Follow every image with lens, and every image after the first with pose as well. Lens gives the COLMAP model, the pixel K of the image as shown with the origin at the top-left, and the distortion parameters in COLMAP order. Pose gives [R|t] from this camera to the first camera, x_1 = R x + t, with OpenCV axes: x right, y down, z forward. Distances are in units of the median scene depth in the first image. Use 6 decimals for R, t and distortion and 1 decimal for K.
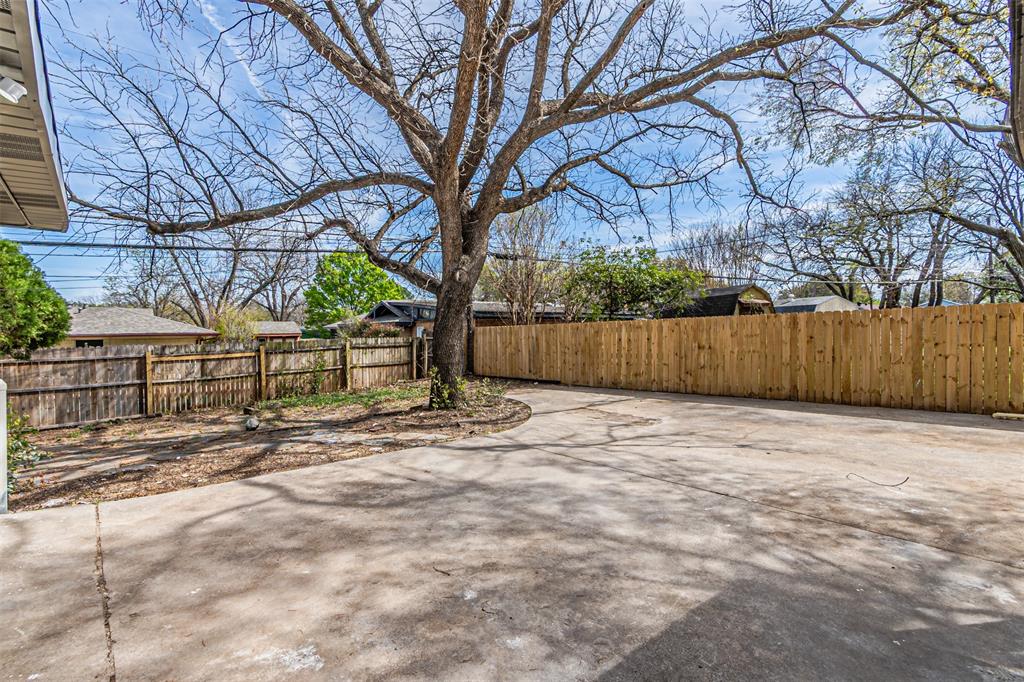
lens RADIAL K [[455.6, 0, 507.3], [0, 455.6, 336.6], [0, 0, 1]] dist [0.005161, -0.001054]
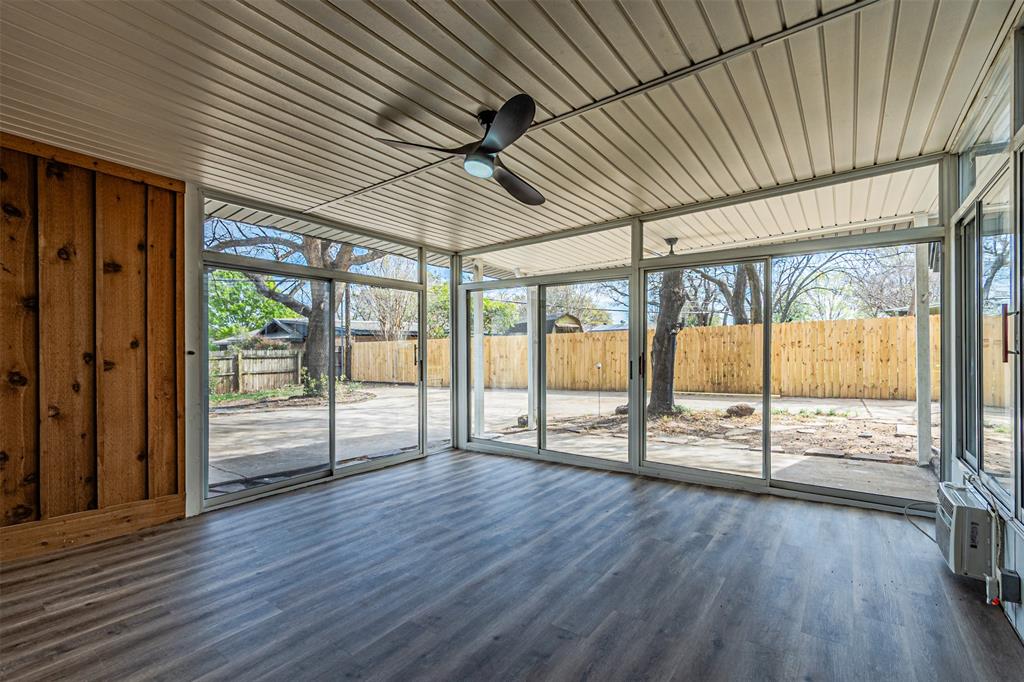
lens RADIAL K [[455.6, 0, 503.1], [0, 455.6, 349.8], [0, 0, 1]] dist [0.005161, -0.001054]
pose [[0.981832, 0.007017, 0.189622, 0.109585], [-0.004377, 0.999888, -0.014340, 0.017092], [-0.189701, 0.013249, 0.981752, -0.331870]]
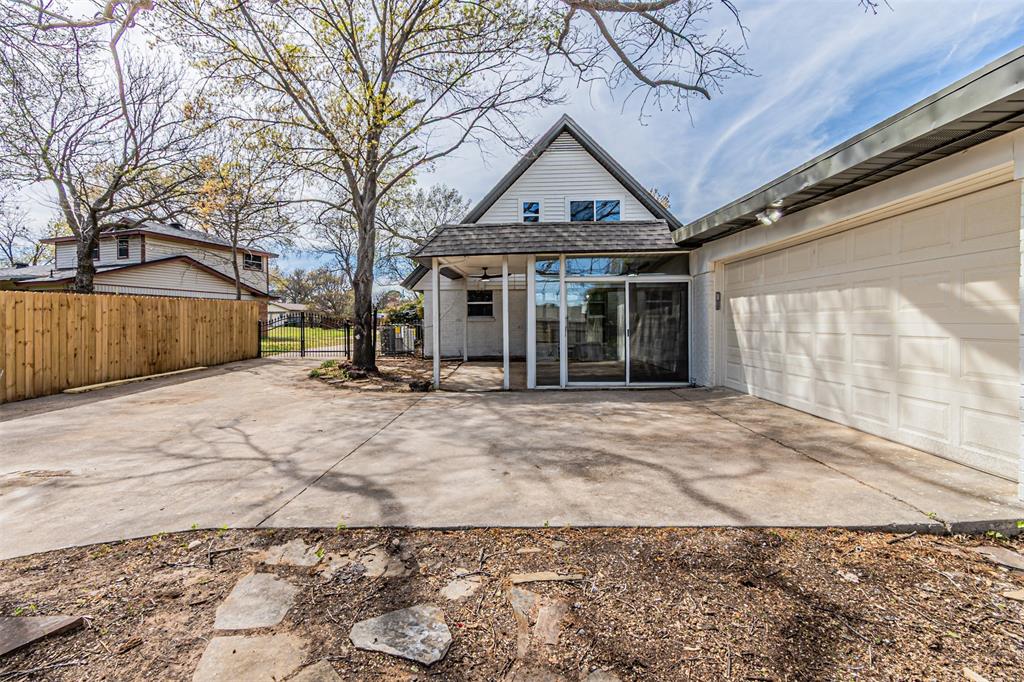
lens RADIAL K [[455.6, 0, 510.1], [0, 455.6, 315.9], [0, 0, 1]] dist [0.005161, -0.001054]
pose [[-0.719859, 0.023483, 0.693723, -0.258614], [0.027886, 0.999599, -0.004901, 0.010687], [-0.693560, 0.015817, -0.720225, 0.549960]]
